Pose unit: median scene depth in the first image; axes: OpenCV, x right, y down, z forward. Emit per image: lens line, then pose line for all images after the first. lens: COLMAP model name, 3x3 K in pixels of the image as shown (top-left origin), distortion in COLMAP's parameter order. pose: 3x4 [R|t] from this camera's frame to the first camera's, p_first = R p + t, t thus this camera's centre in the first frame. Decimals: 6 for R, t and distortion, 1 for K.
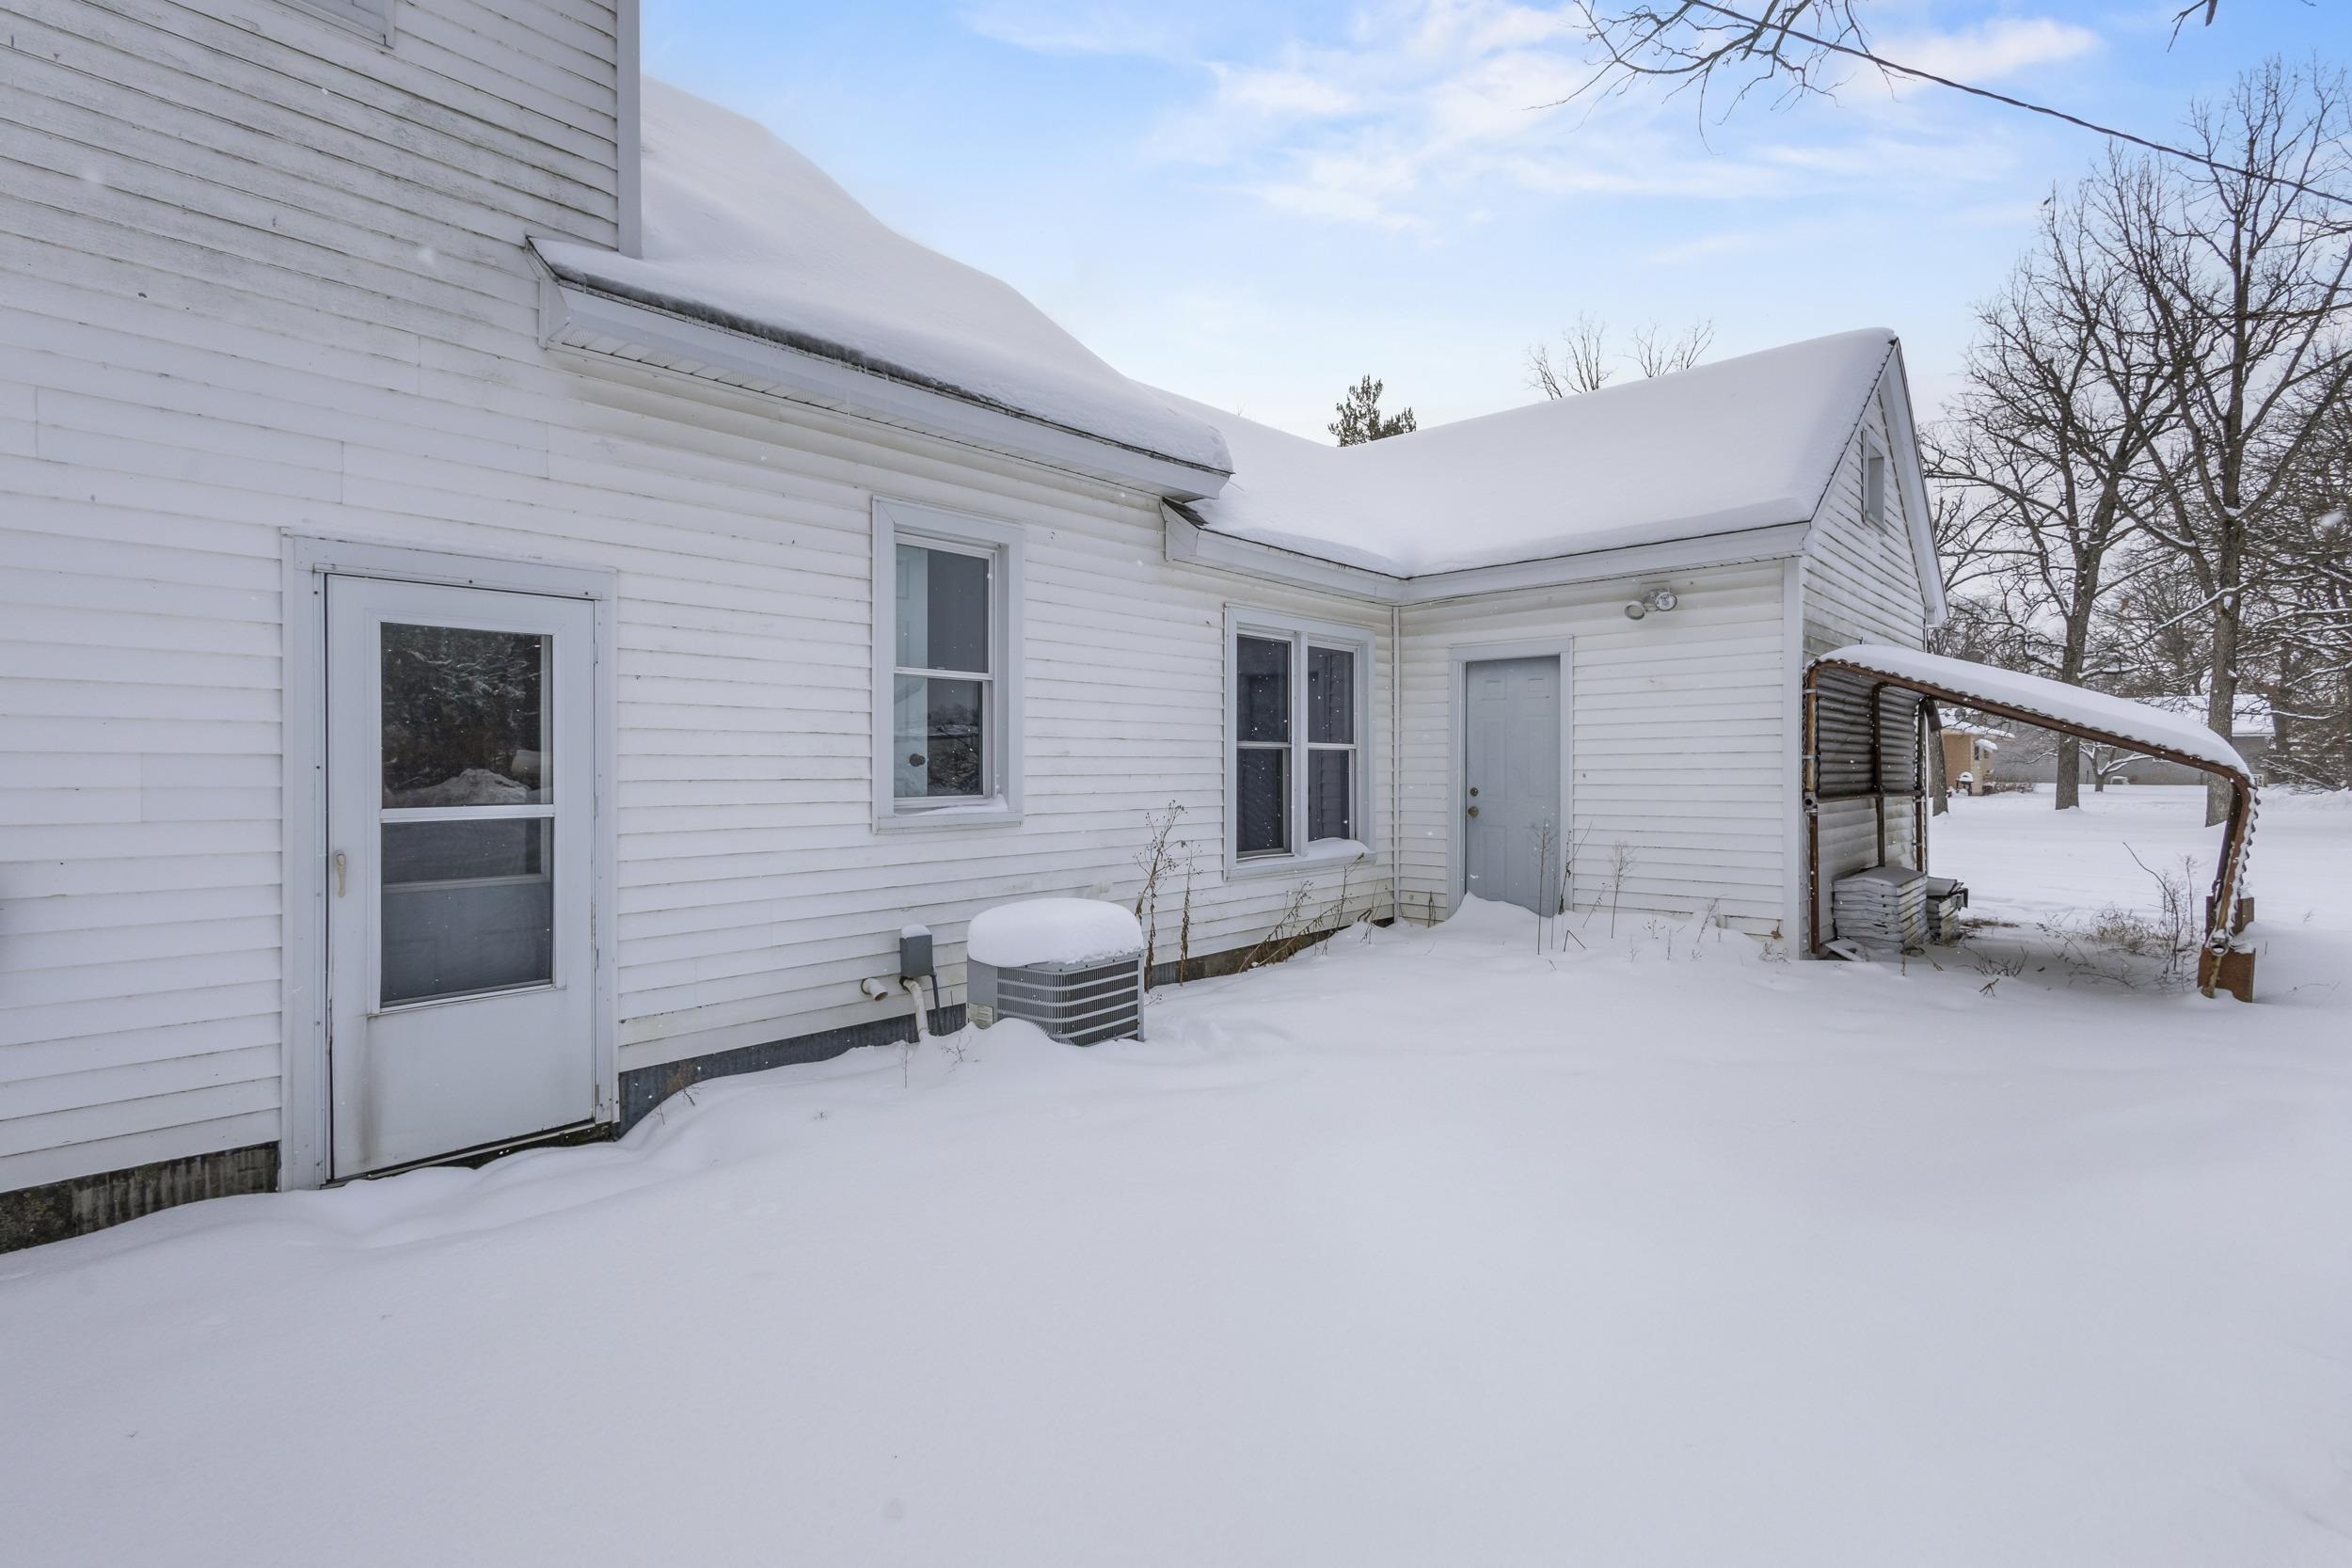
lens RADIAL K [[1095.9, 0, 1186.8], [0, 1095.9, 762.9], [0, 0, 1]] dist [0.008931, -0.002544]
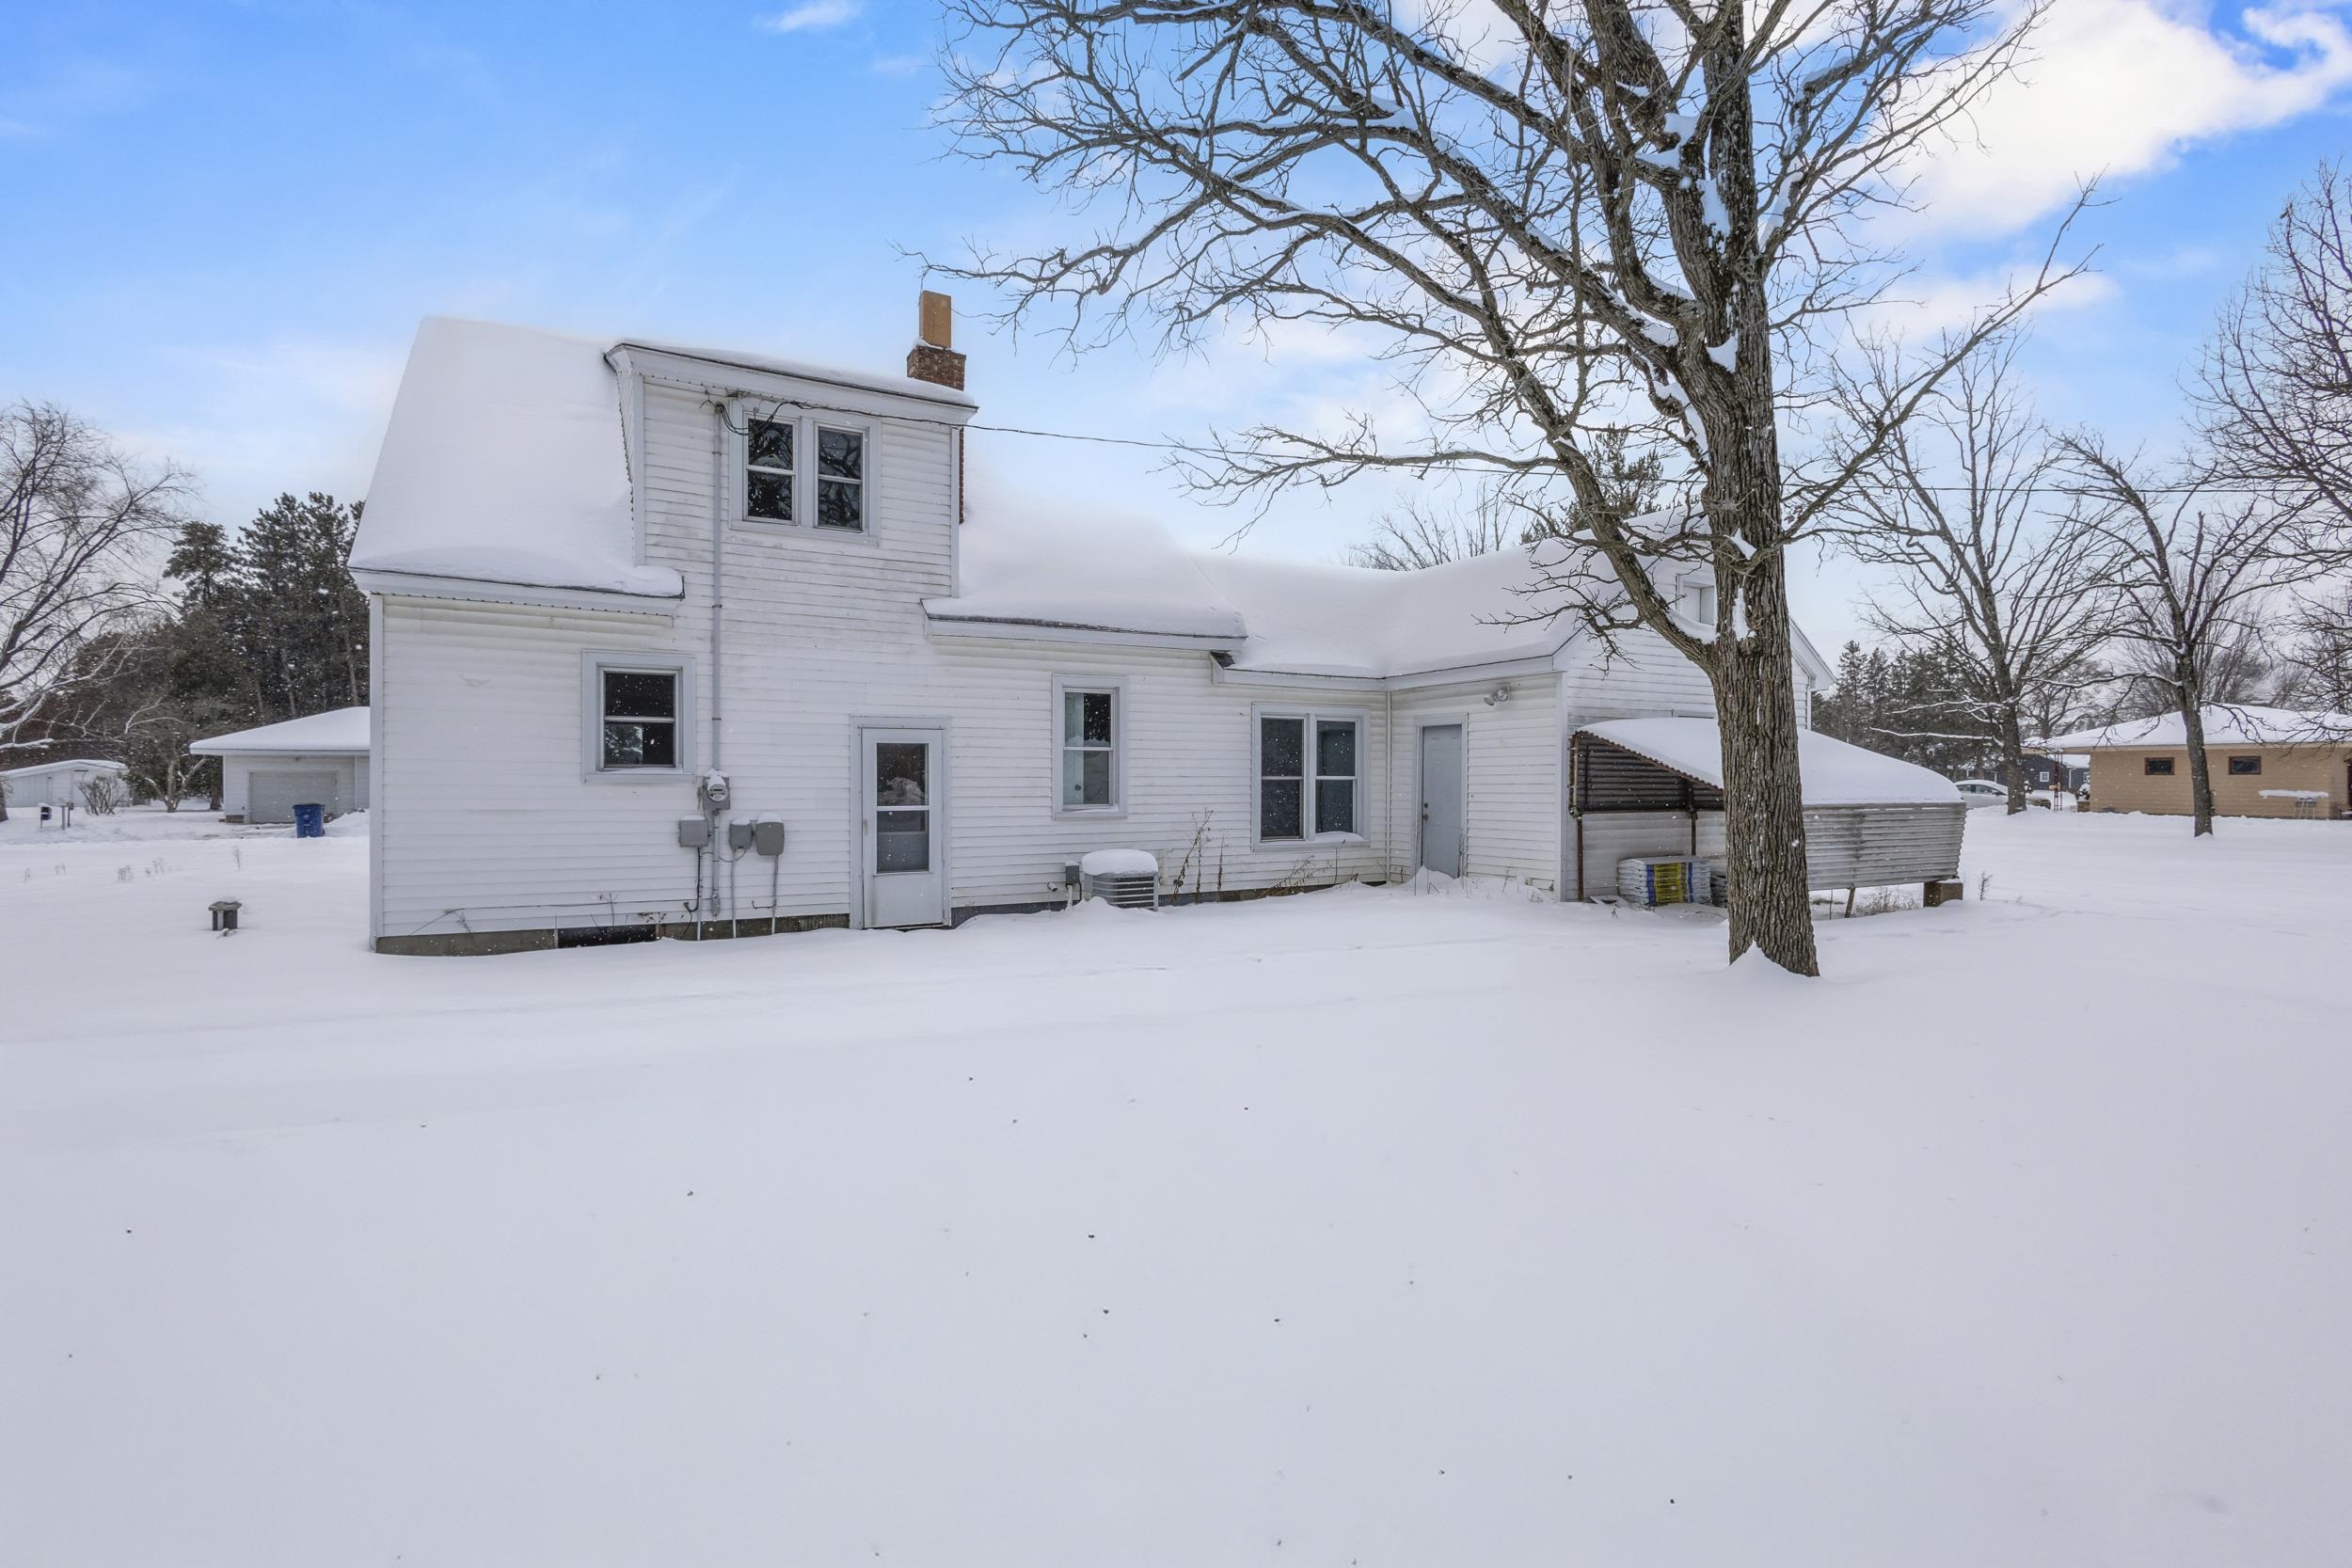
lens RADIAL K [[1095.9, 0, 1186.1], [0, 1095.9, 782.2], [0, 0, 1]] dist [0.008931, -0.002544]
pose [[0.948579, 0.004279, -0.316512, 0.679551], [-0.001839, 0.999966, 0.008007, -0.032695], [0.316536, -0.007013, 0.948555, -1.053074]]
